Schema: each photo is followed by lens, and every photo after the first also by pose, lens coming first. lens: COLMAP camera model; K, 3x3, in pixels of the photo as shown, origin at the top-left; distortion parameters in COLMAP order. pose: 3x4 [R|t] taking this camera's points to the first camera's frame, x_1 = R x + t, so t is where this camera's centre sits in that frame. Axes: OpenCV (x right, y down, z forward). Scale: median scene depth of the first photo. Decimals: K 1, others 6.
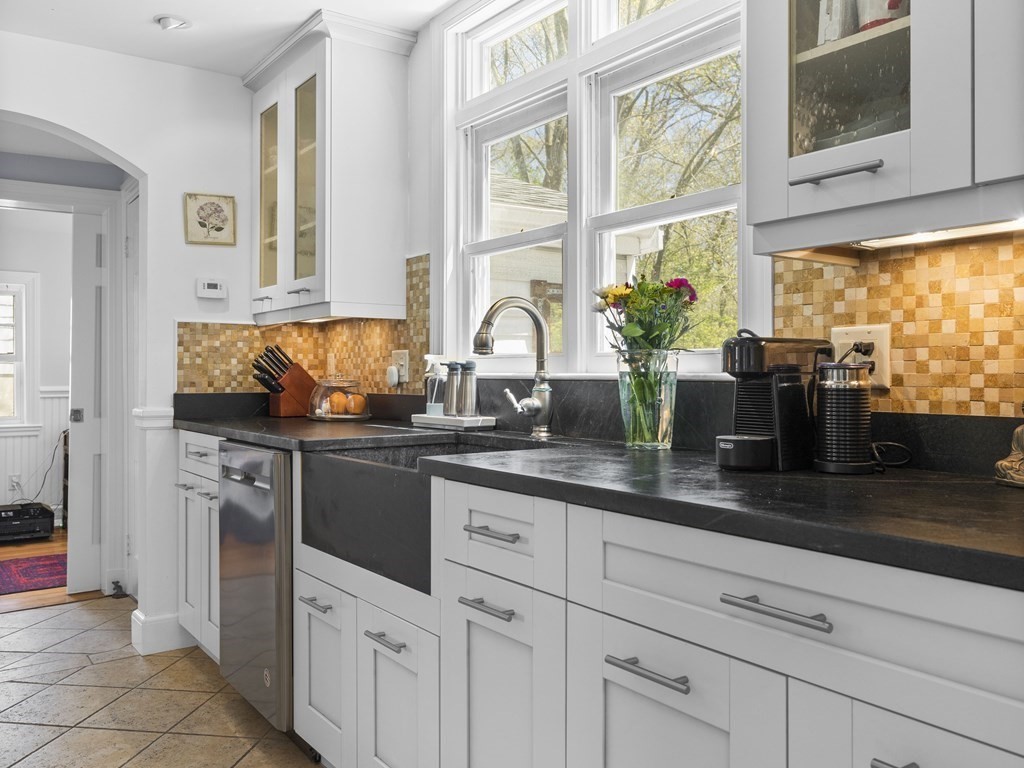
lens RADIAL K [[836.2, 0, 512.2], [0, 836.2, 366.7], [0, 0, 1]] dist [-0.005025, 0.014699]
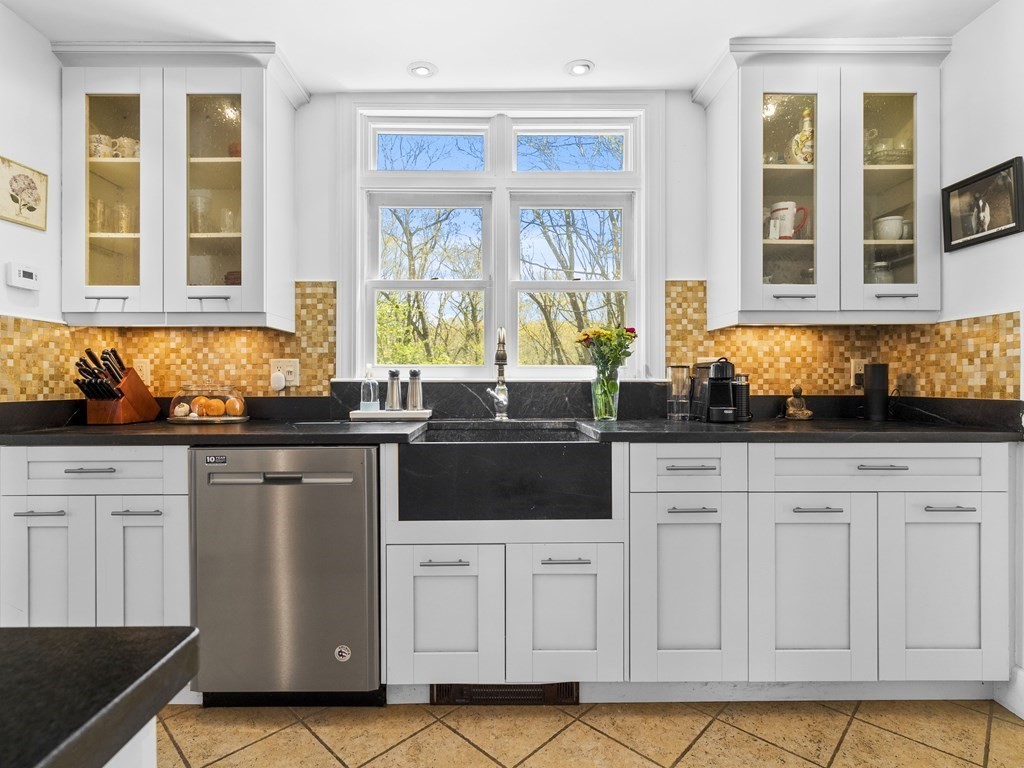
lens RADIAL K [[527.2, 0, 492.7], [0, 527.2, 383.6], [0, 0, 1]] dist [-0.002862, -0.001524]
pose [[0.582507, -0.003907, 0.812816, -0.647477], [-0.006219, 0.999938, 0.009263, 0.007390], [-0.812802, -0.010451, 0.582447, 0.383634]]
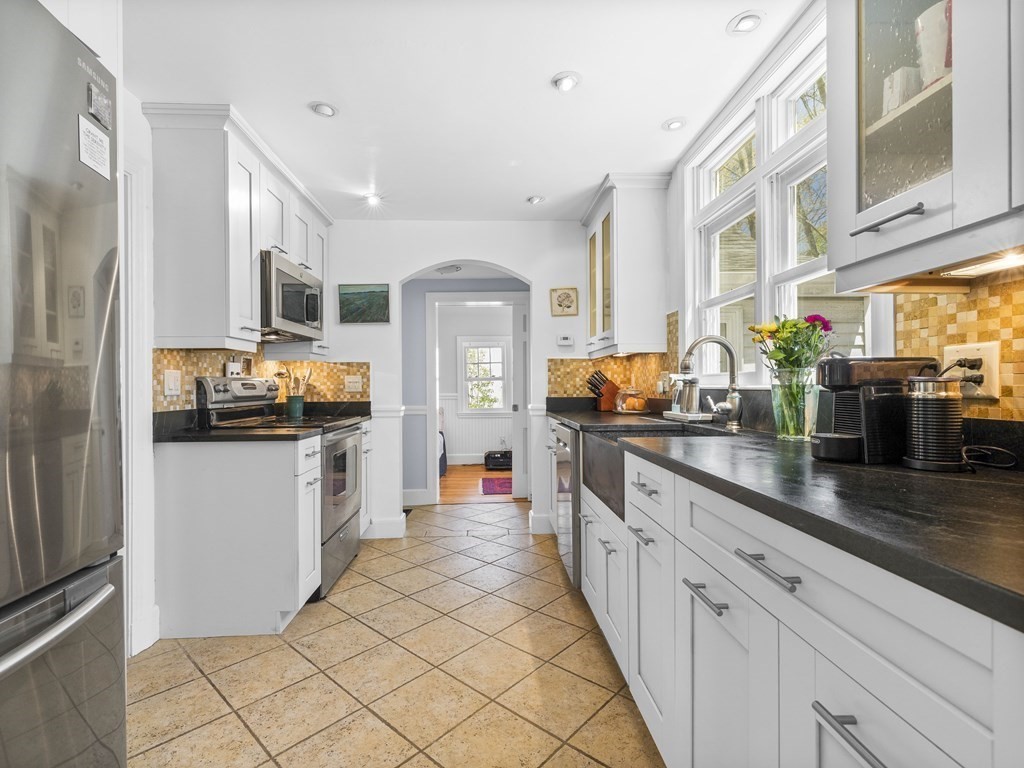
lens RADIAL K [[486.2, 0, 508.6], [0, 486.2, 384.9], [0, 0, 1]] dist [-0.001832, 0.000036]
pose [[0.837030, -0.005722, -0.547127, 0.147259], [0.009651, 0.999944, 0.004307, -0.000941], [0.547072, -0.008886, 0.837038, 0.053236]]
